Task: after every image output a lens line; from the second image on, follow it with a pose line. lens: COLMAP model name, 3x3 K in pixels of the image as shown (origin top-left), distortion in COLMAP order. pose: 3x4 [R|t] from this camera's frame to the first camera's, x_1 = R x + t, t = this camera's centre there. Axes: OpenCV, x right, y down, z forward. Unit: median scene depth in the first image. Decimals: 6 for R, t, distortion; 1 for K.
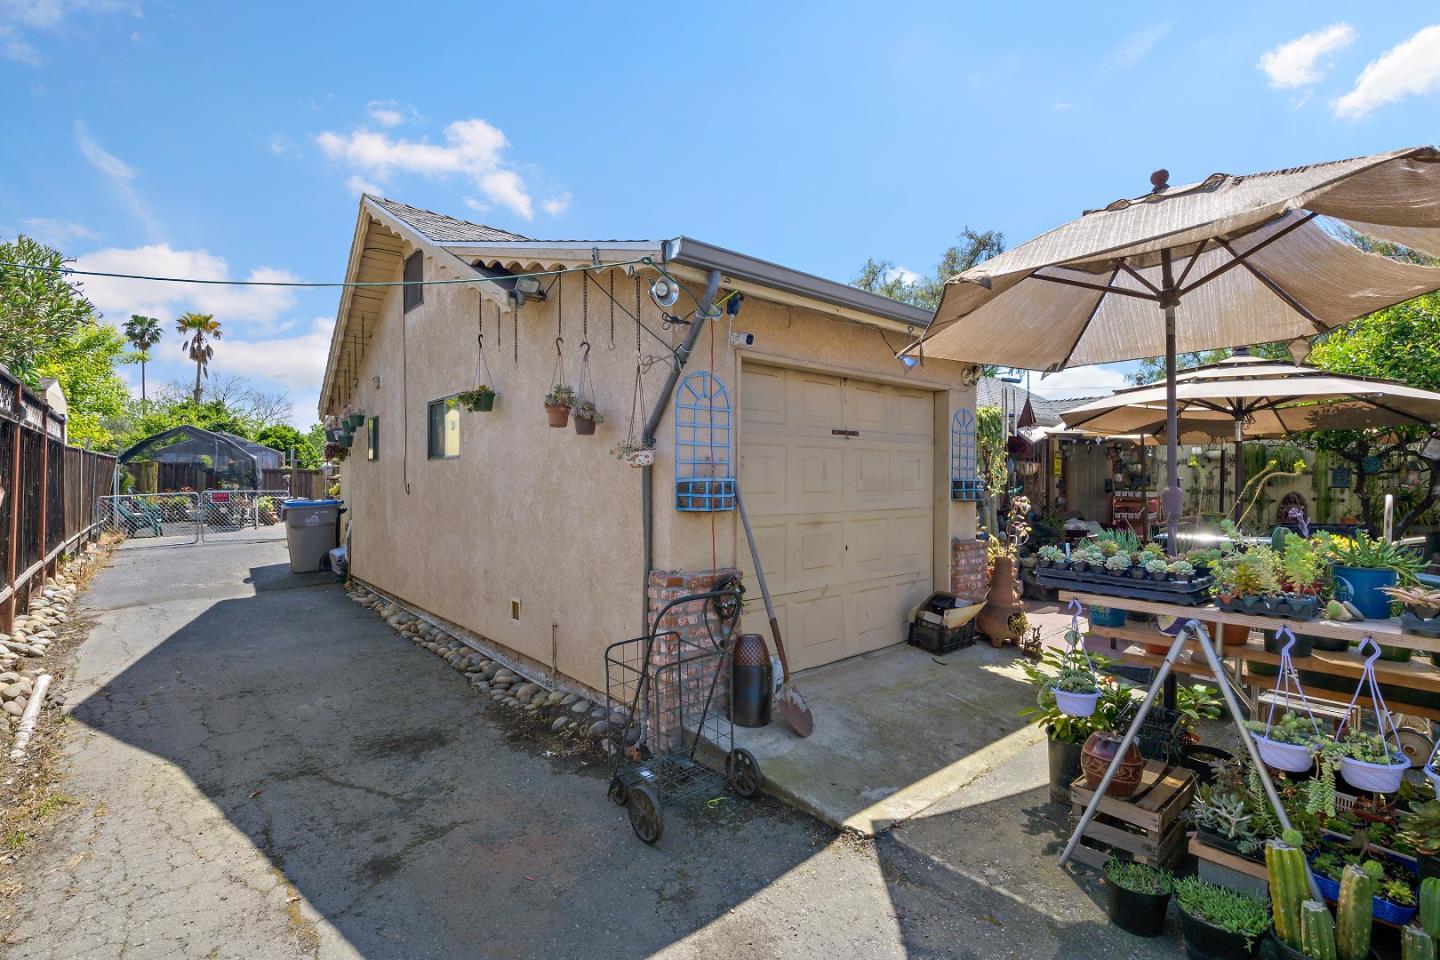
lens RADIAL K [[666.0, 0, 720.0], [0, 666.0, 480.0], [0, 0, 1]] dist [-0.014751, 0.000176]
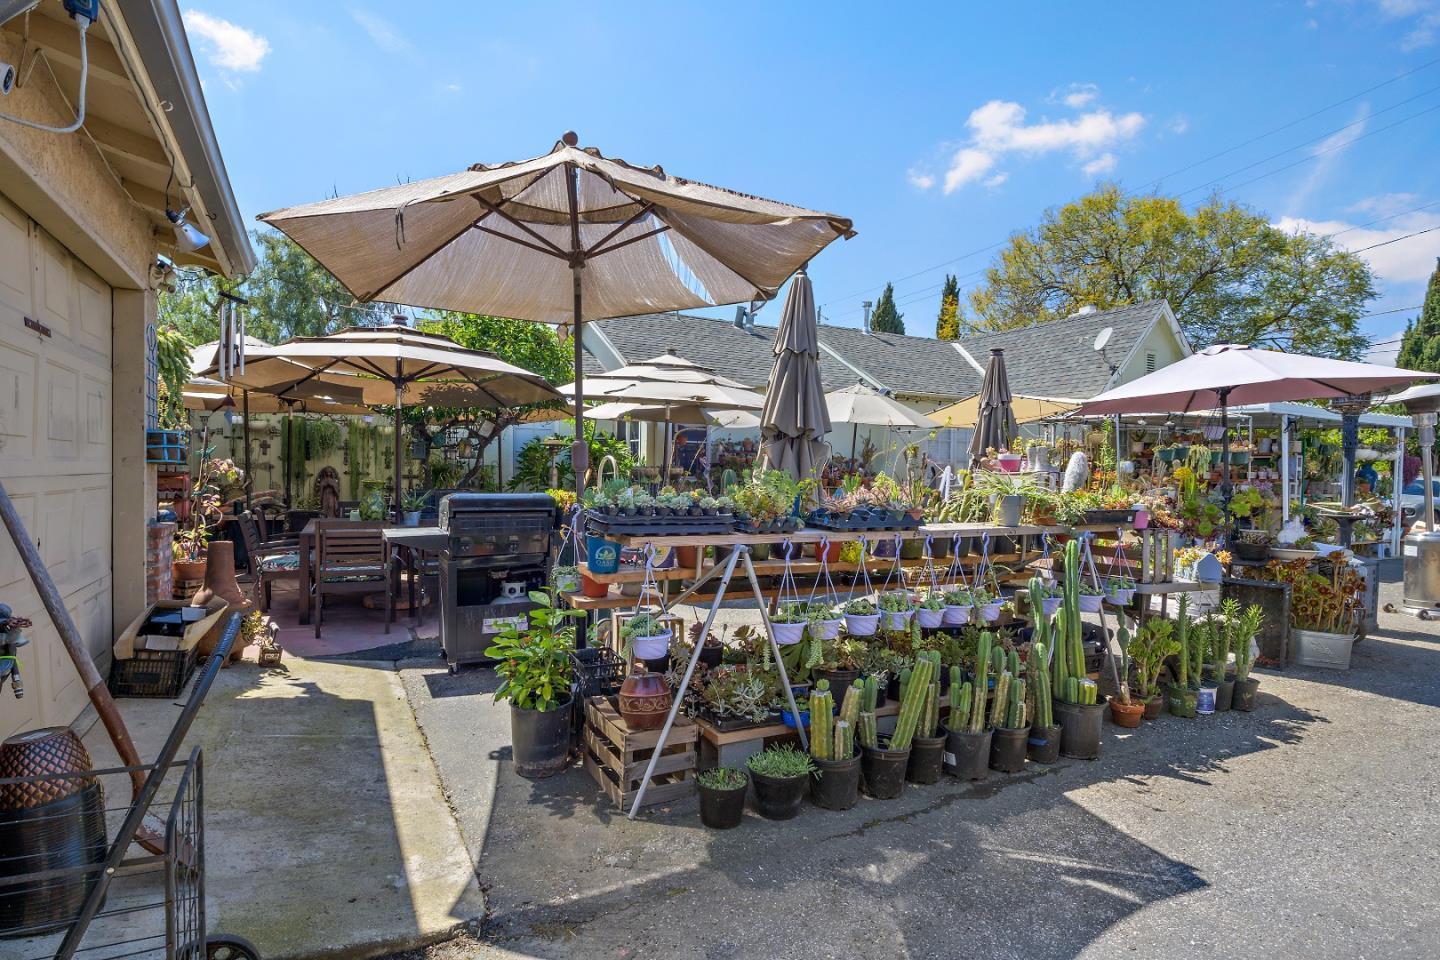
lens RADIAL K [[744.8, 0, 720.0], [0, 744.8, 480.0], [0, 0, 1]] dist [0.000206, 0.000063]
pose [[0.209705, -0.009344, 0.977720, -0.339404], [-0.013454, 0.999832, 0.012441, 0.043572], [-0.977672, -0.015763, 0.209544, 0.416407]]
